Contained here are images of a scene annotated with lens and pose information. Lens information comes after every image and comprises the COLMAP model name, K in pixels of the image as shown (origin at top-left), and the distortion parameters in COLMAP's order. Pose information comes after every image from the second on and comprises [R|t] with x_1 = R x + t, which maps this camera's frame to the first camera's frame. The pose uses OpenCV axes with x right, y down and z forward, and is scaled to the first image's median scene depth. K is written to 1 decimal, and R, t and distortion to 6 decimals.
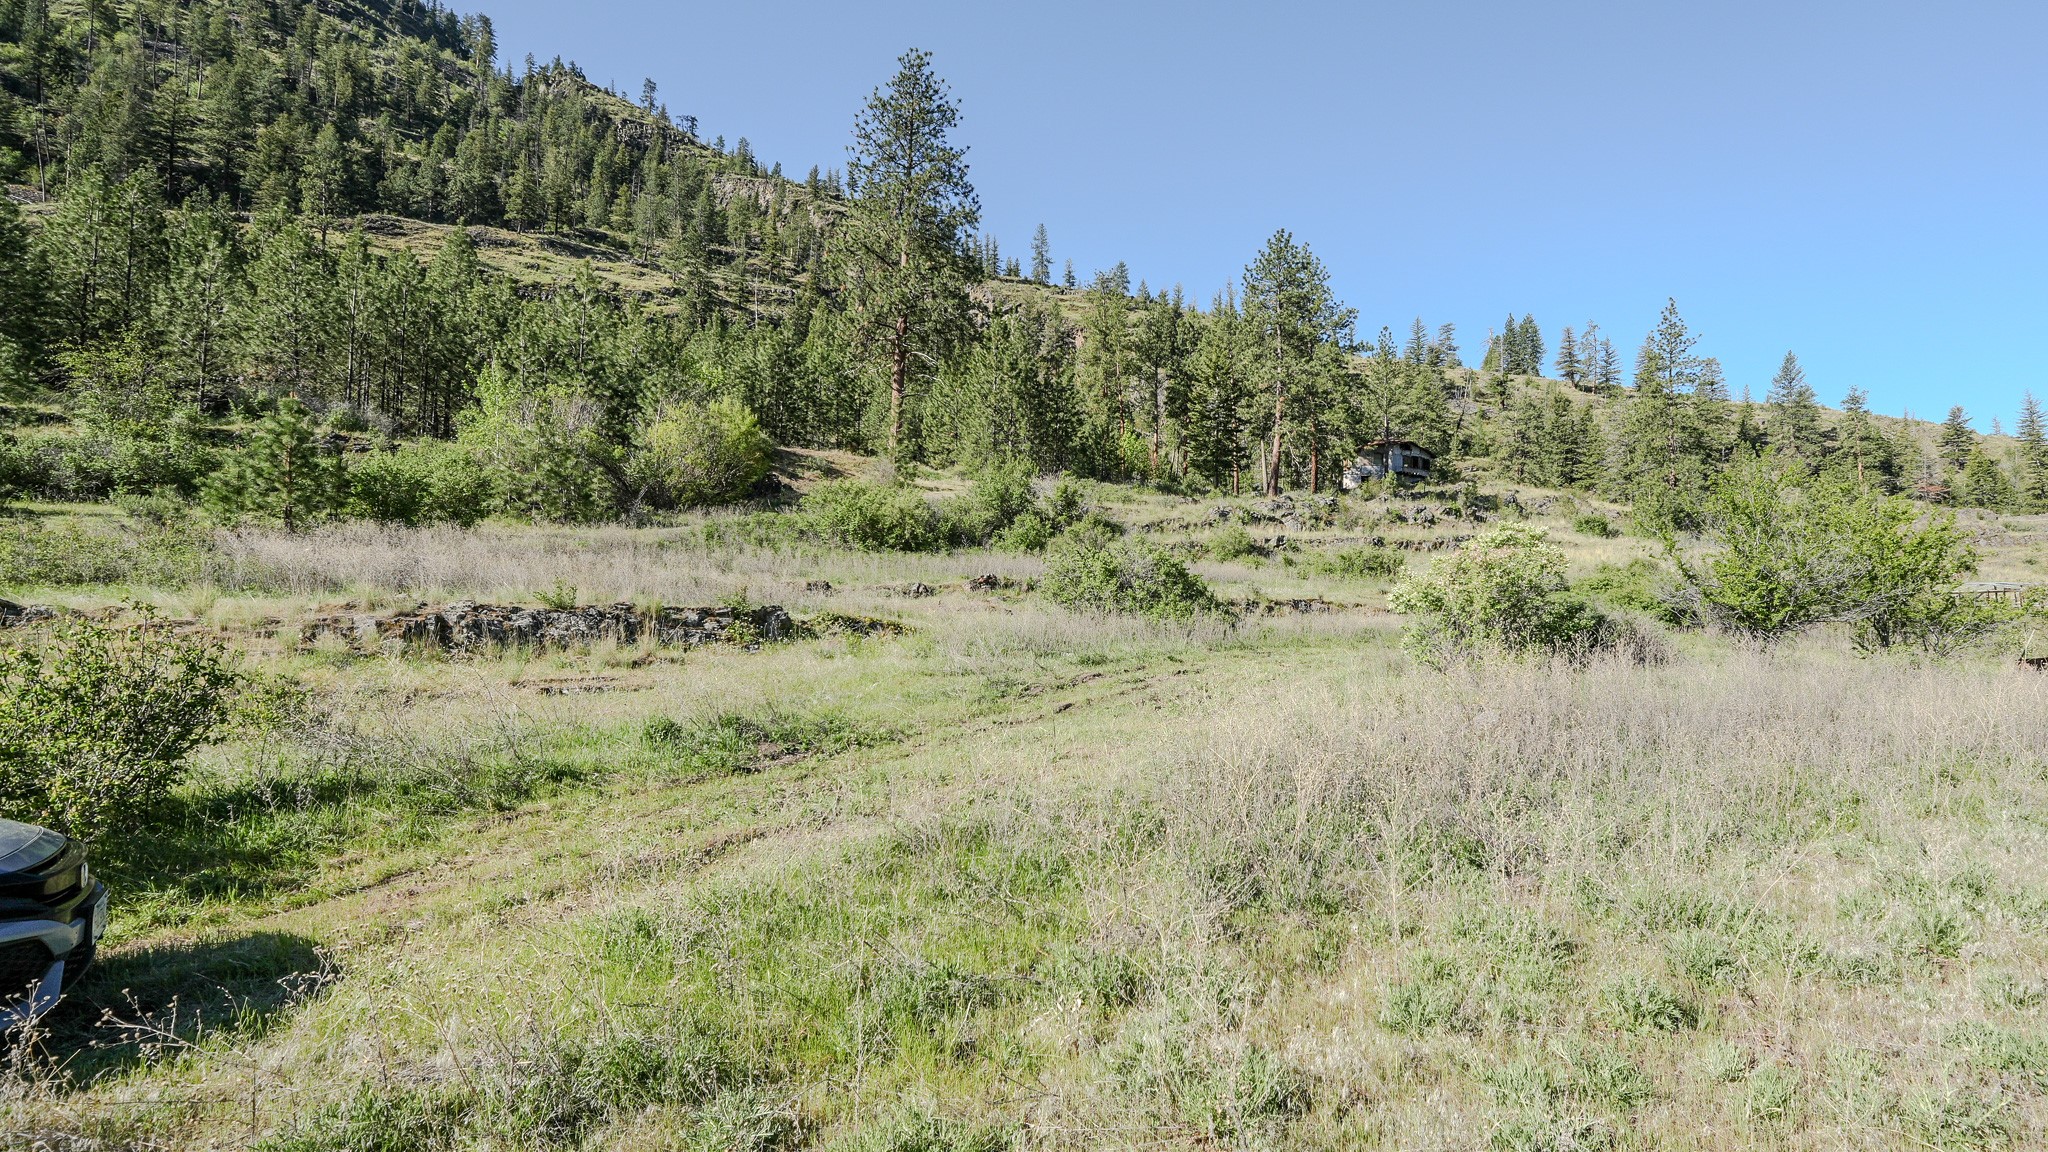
lens RADIAL K [[968.9, 0, 1148.3], [0, 968.9, 566.1], [0, 0, 1]] dist [-0.018468, 0.006997]
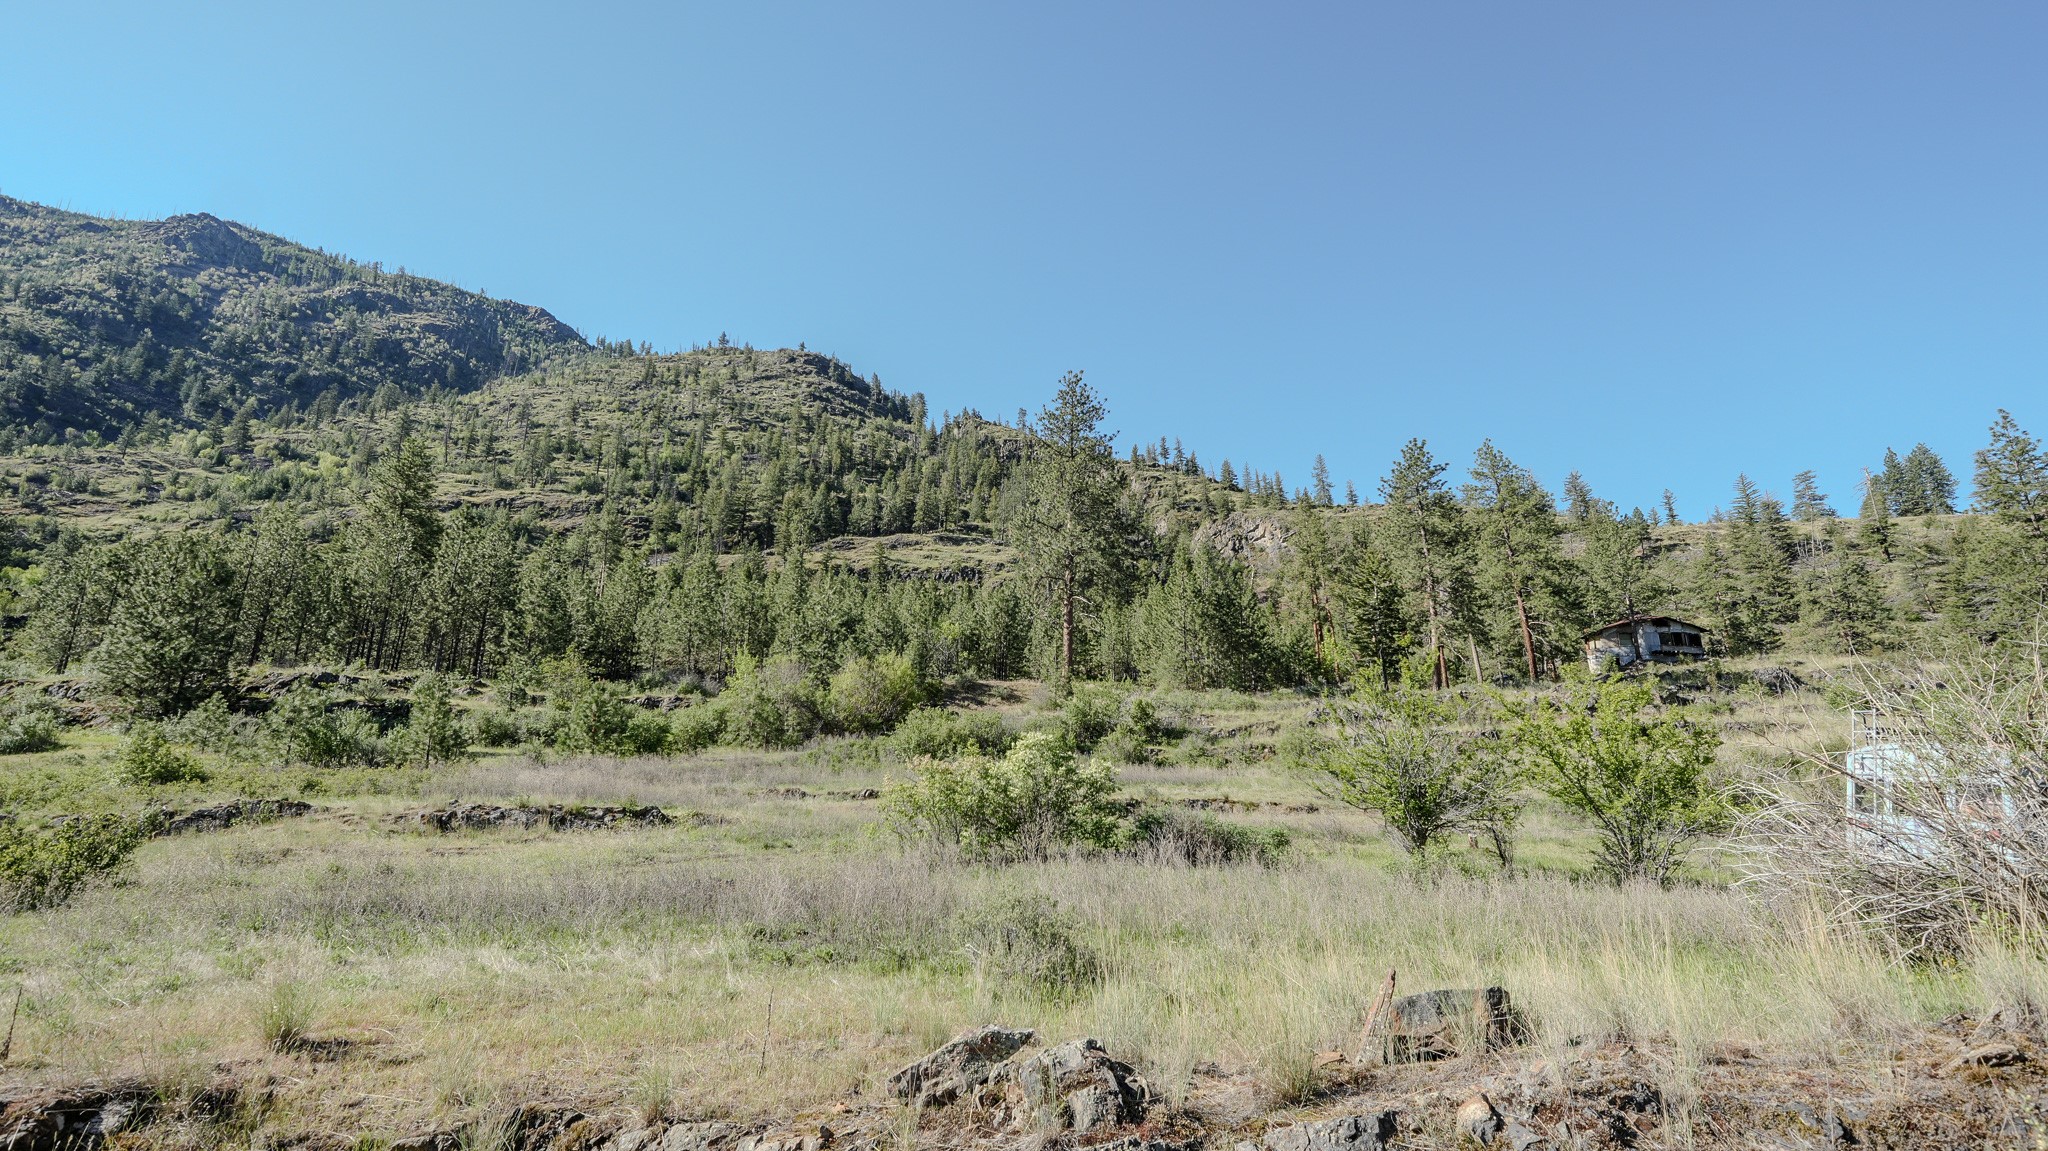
lens RADIAL K [[862.5, 0, 1024.0], [0, 862.5, 575.5], [0, 0, 1]] dist [-0.017066, 0.007194]
pose [[0.871607, -0.129935, -0.472670, 0.072147], [0.023387, 0.974155, -0.224667, 0.000313], [0.489646, 0.184767, 0.852120, 0.003878]]
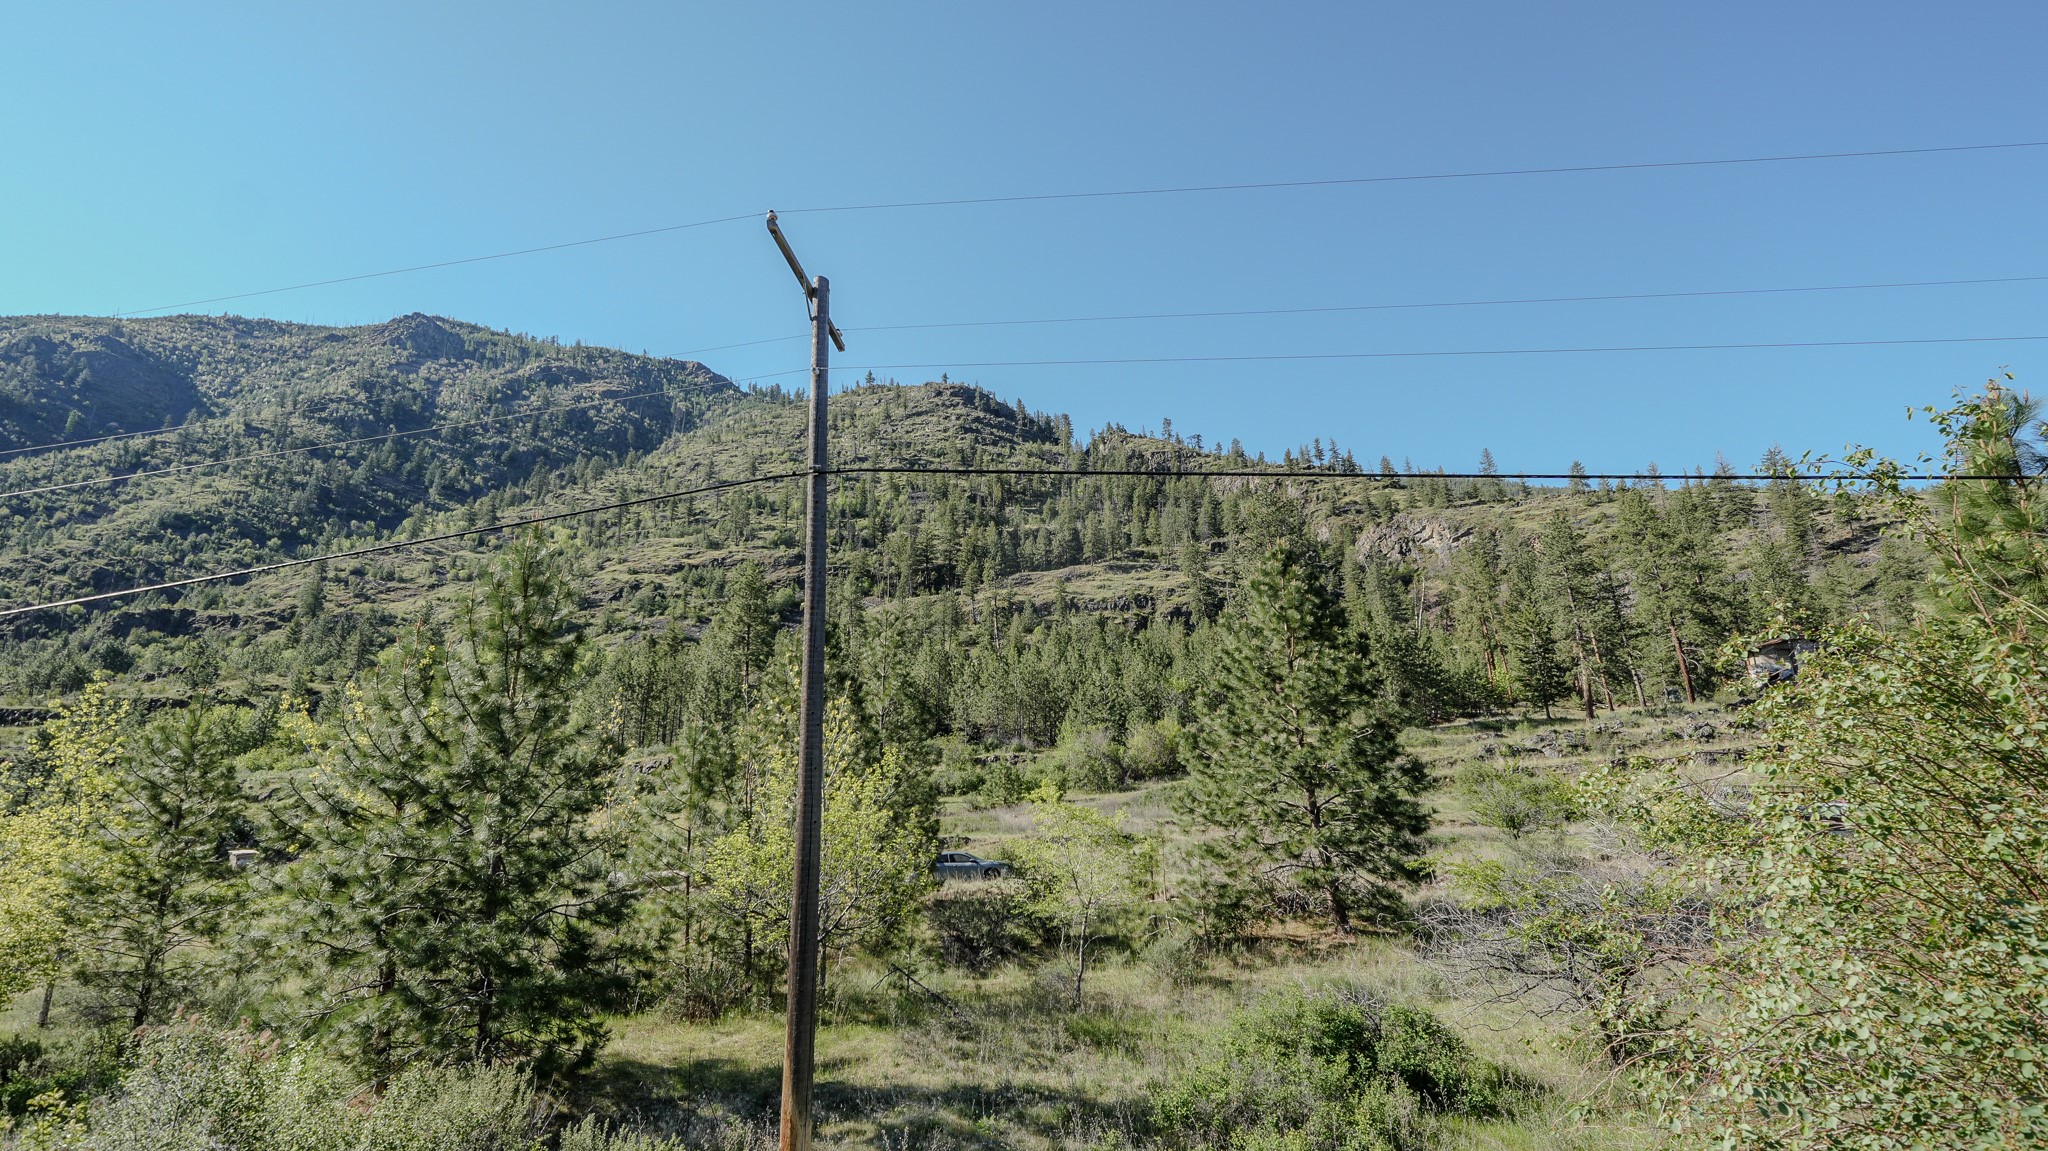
lens RADIAL K [[894.3, 0, 1024.0], [0, 894.3, 575.5], [0, 0, 1]] dist [-0.010797, 0.000039]
pose [[0.773211, -0.191953, -0.604399, 0.110871], [0.057678, 0.970425, -0.234412, -0.009848], [0.631520, 0.146389, 0.761415, -0.137683]]
